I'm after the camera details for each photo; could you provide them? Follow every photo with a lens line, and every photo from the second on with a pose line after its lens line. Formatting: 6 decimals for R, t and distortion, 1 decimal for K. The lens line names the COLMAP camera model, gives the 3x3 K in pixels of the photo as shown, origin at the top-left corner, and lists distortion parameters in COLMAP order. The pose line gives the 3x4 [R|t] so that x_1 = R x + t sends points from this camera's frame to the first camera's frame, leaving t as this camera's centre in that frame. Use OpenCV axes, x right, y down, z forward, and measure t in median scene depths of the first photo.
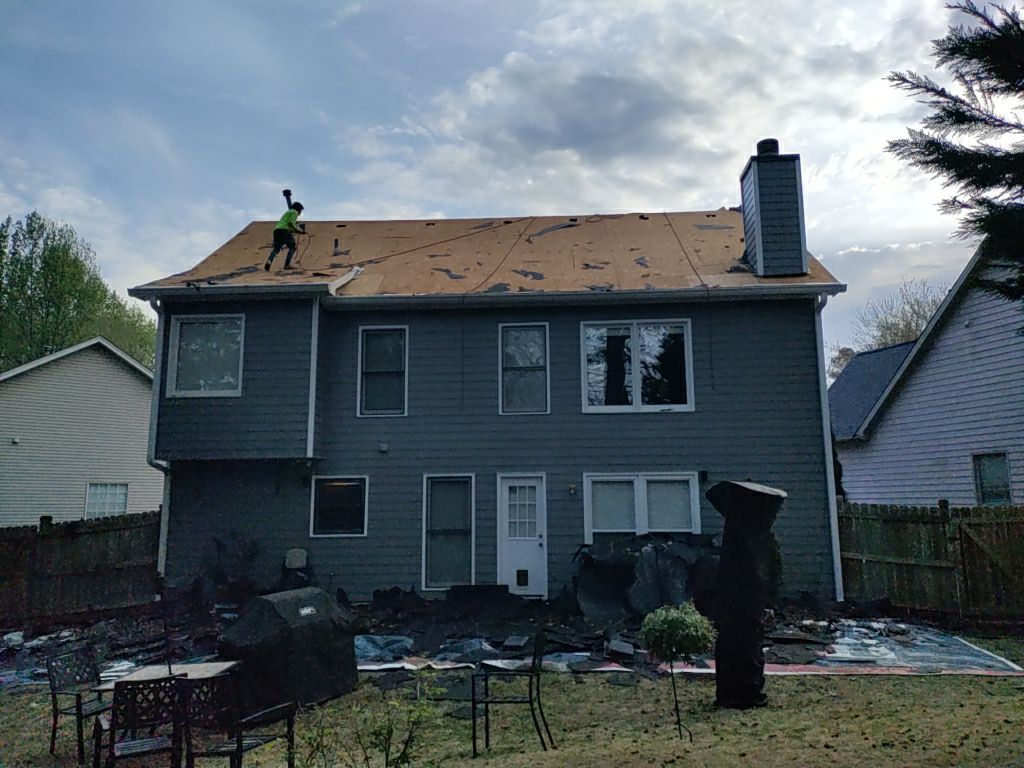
lens RADIAL K [[749.4, 0, 512.0], [0, 749.4, 384.0], [0, 0, 1]] dist [0.046515, 0.002902]
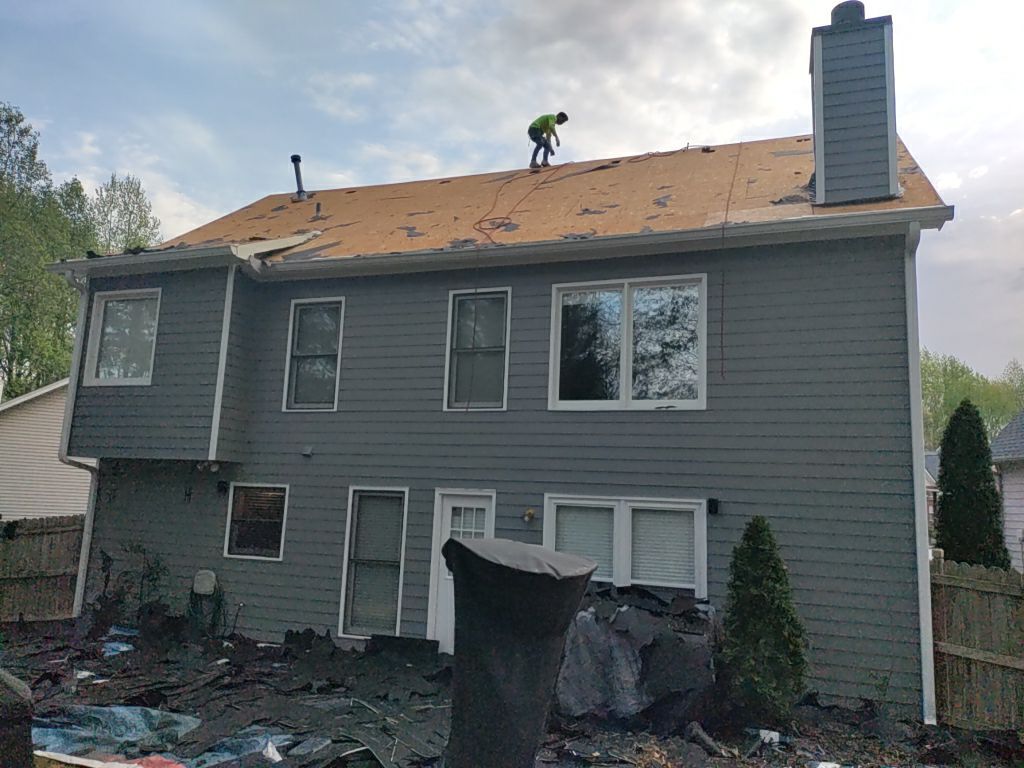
lens RADIAL K [[755.1, 0, 512.0], [0, 755.1, 384.0], [0, 0, 1]] dist [0.025861, -0.005469]
pose [[0.957899, 0.002717, -0.287092, 0.269406], [-0.003239, 0.999994, -0.001342, 0.014842], [0.287087, 0.002215, 0.957902, 0.297386]]
